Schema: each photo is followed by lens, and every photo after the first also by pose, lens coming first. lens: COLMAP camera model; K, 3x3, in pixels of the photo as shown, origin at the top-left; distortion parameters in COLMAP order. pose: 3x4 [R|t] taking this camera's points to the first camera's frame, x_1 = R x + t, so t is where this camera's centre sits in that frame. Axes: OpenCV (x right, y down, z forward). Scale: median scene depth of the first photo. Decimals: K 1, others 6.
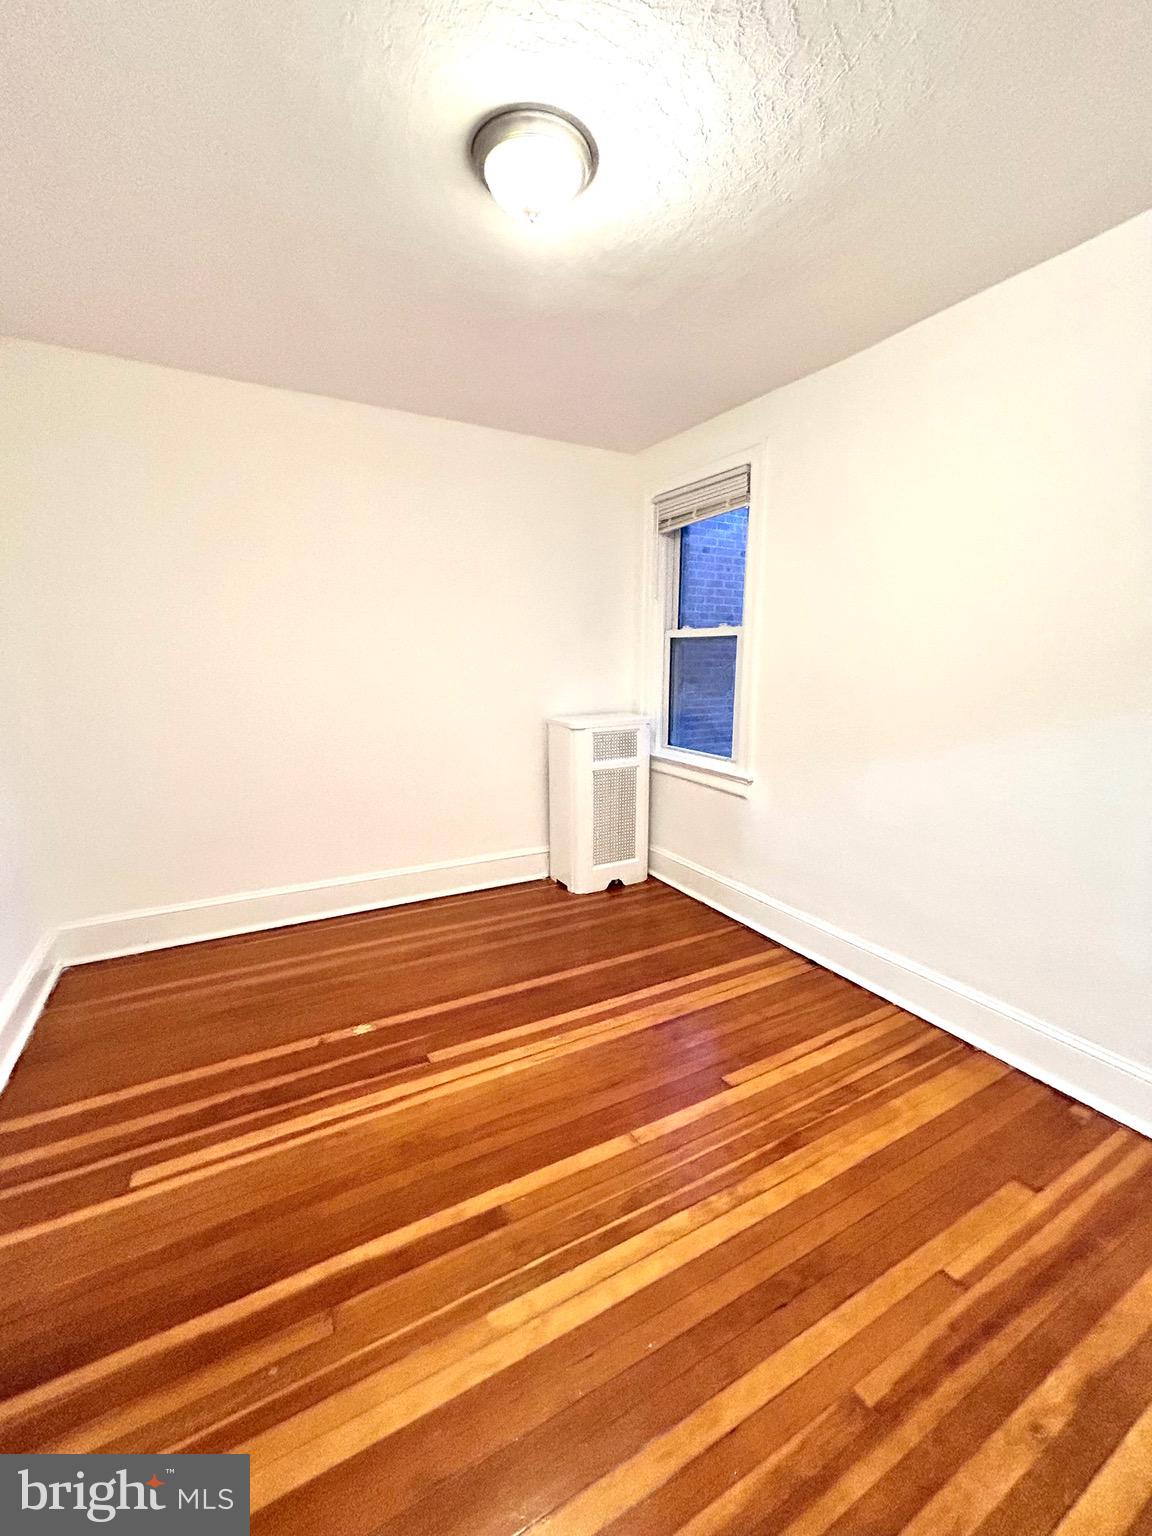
lens RADIAL K [[621.4, 0, 576.0], [0, 621.4, 768.0], [0, 0, 1]] dist [-0.000635, 0.000147]
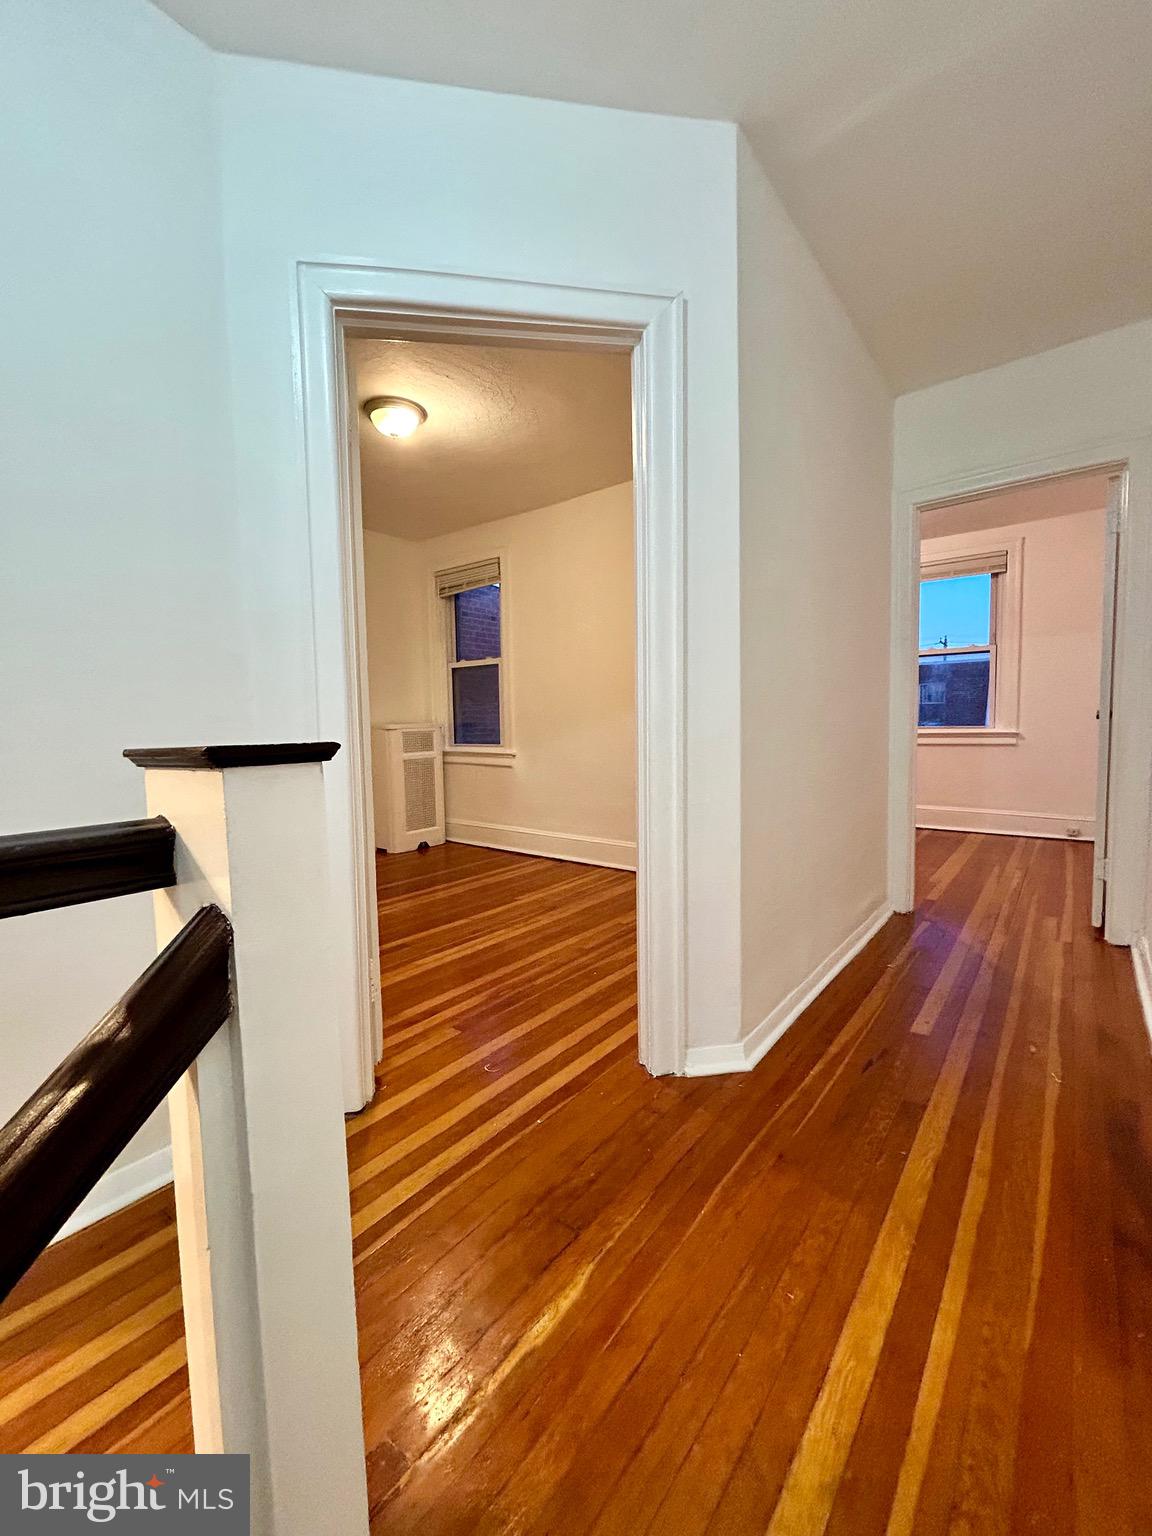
lens RADIAL K [[621.4, 0, 576.0], [0, 621.4, 768.0], [0, 0, 1]] dist [-0.000635, 0.000147]
pose [[0.923356, -0.043496, 0.381473, -0.144380], [0.085778, 0.991819, -0.094537, 0.183737], [-0.374240, 0.120013, 0.919533, -0.406545]]
